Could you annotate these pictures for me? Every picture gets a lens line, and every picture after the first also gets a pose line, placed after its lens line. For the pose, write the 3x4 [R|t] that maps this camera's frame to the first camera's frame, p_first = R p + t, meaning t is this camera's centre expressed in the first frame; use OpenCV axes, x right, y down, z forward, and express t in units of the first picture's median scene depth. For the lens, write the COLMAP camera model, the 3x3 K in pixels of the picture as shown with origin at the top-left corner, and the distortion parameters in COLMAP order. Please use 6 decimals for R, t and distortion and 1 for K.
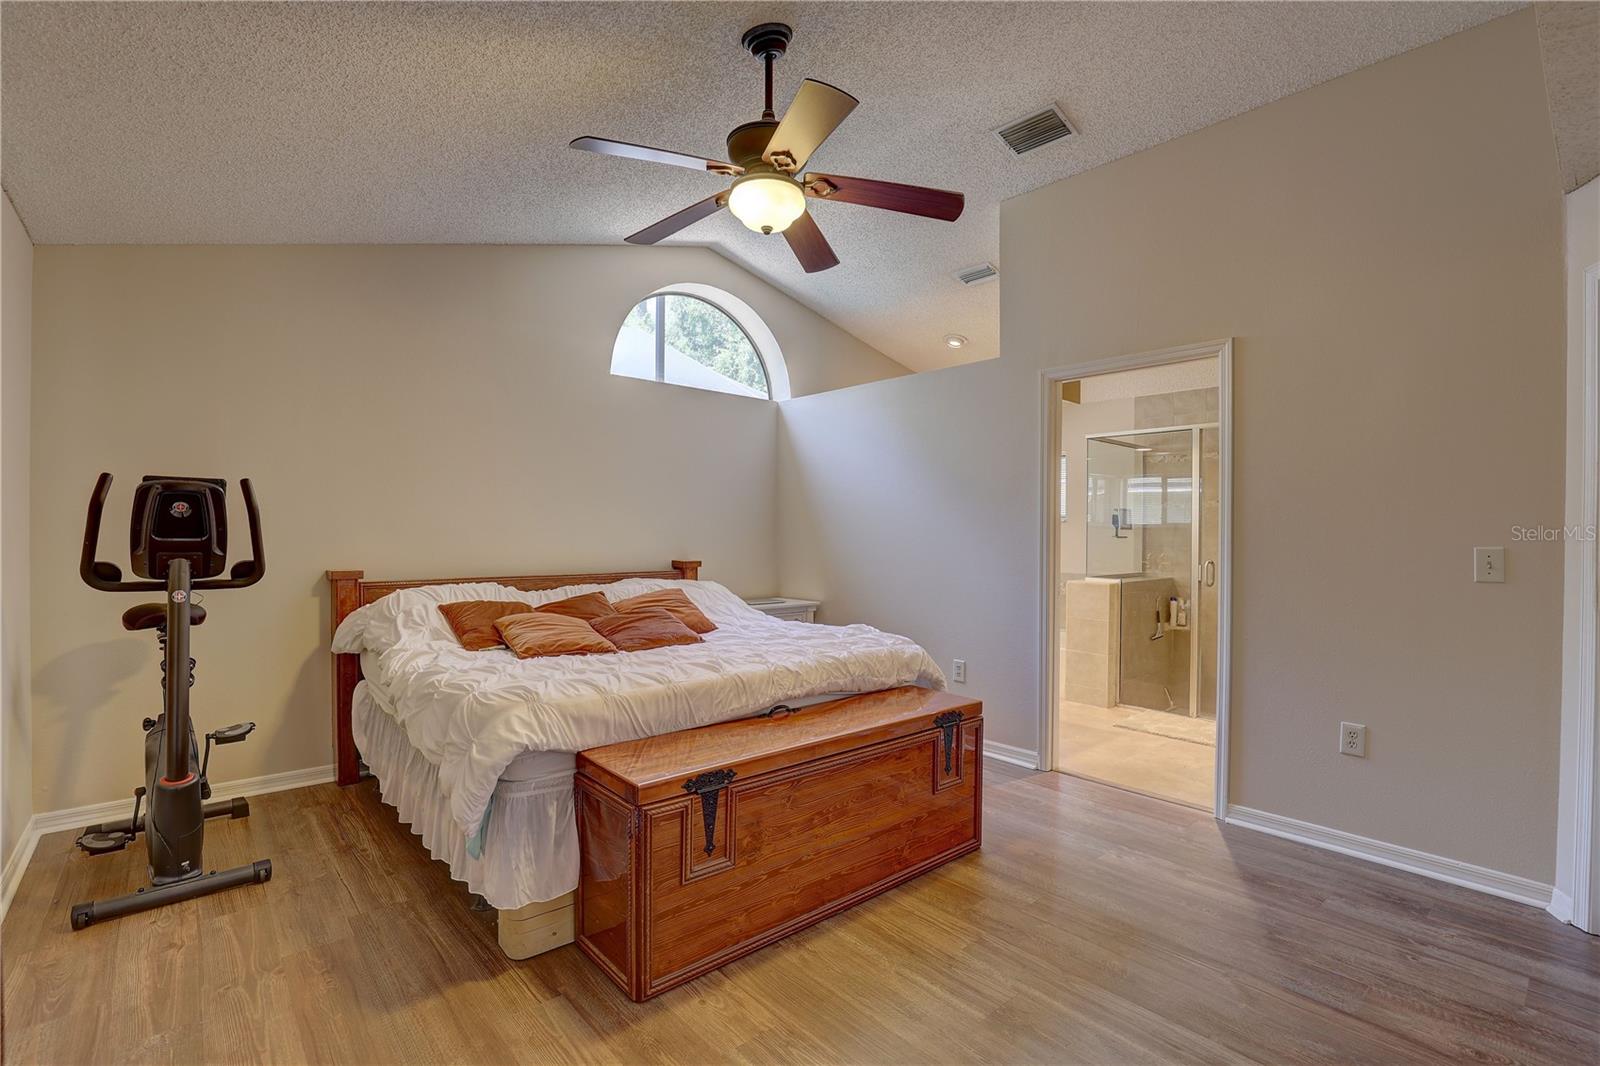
lens RADIAL K [[731.3, 0, 837.0], [0, 731.3, 531.8], [0, 0, 1]] dist [-0.035637, 0.006710]
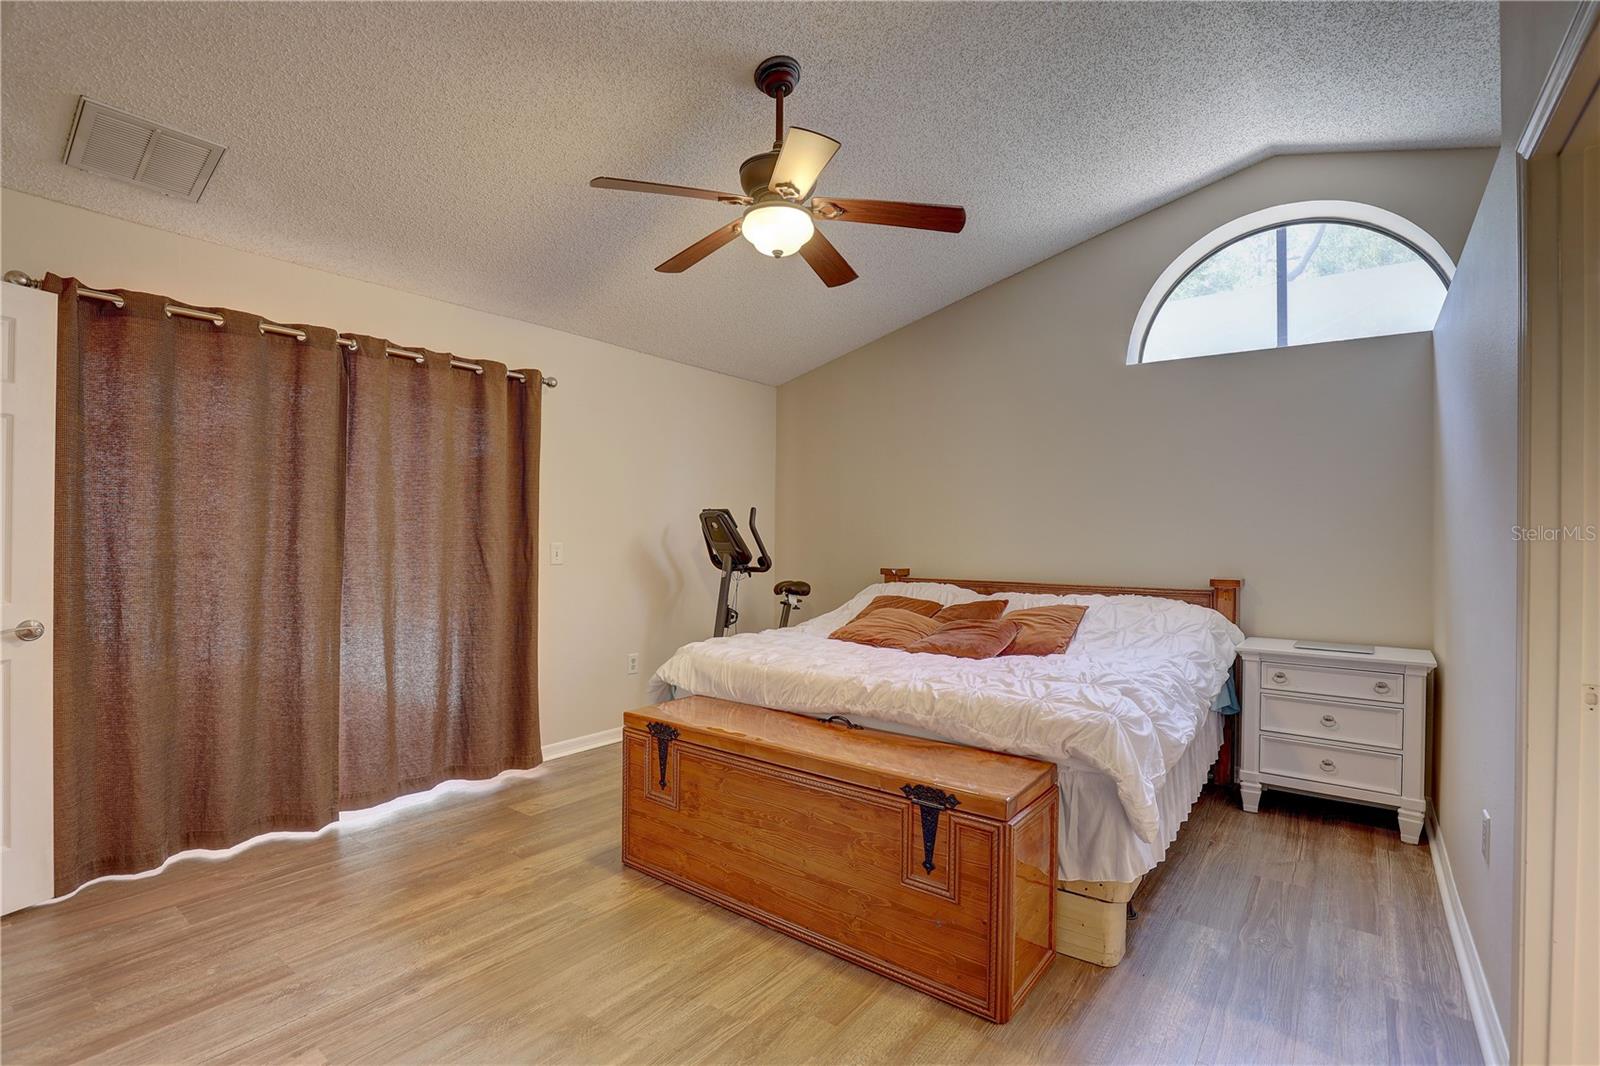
lens RADIAL K [[731.3, 0, 807.9], [0, 731.3, 536.0], [0, 0, 1]] dist [-0.035637, 0.006710]
pose [[0.177287, -0.008228, -0.984125, 0.906981], [-0.002545, 0.999958, -0.008819, 0.007106], [0.984156, 0.004069, 0.177258, 0.814167]]
